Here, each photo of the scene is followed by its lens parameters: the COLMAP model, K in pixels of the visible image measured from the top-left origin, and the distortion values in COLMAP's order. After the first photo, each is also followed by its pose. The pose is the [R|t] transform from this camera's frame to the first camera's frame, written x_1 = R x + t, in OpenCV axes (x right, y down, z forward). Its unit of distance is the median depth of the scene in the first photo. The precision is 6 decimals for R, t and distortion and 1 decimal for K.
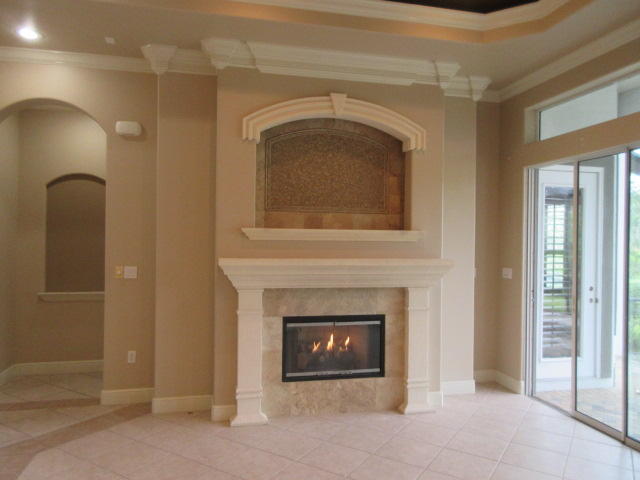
lens RADIAL K [[474.6, 0, 322.2], [0, 474.6, 238.4], [0, 0, 1]] dist [-0.007621, 0.011526]
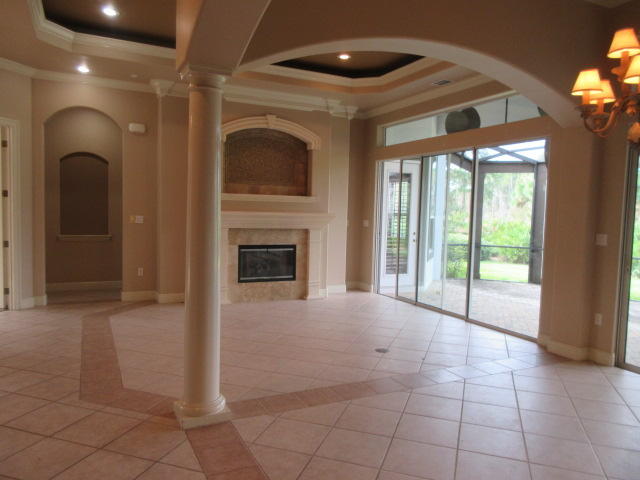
lens RADIAL K [[481.2, 0, 320.0], [0, 481.2, 240.0], [0, 0, 1]] dist [-0.009832, 0.001864]
pose [[0.973613, -0.000710, 0.228203, -0.184005], [-0.015160, 0.997585, 0.067782, 0.022376], [-0.227700, -0.069453, 0.971251, -0.727124]]
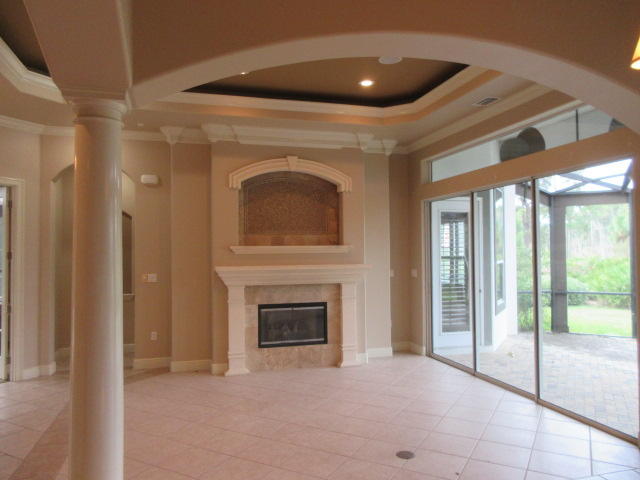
lens RADIAL K [[474.6, 0, 322.2], [0, 474.6, 238.4], [0, 0, 1]] dist [-0.007621, 0.011526]
pose [[0.998413, -0.020316, 0.052521, 0.043508], [0.021508, 0.999521, -0.022232, -0.006499], [-0.052044, 0.023326, 0.998372, -0.495798]]
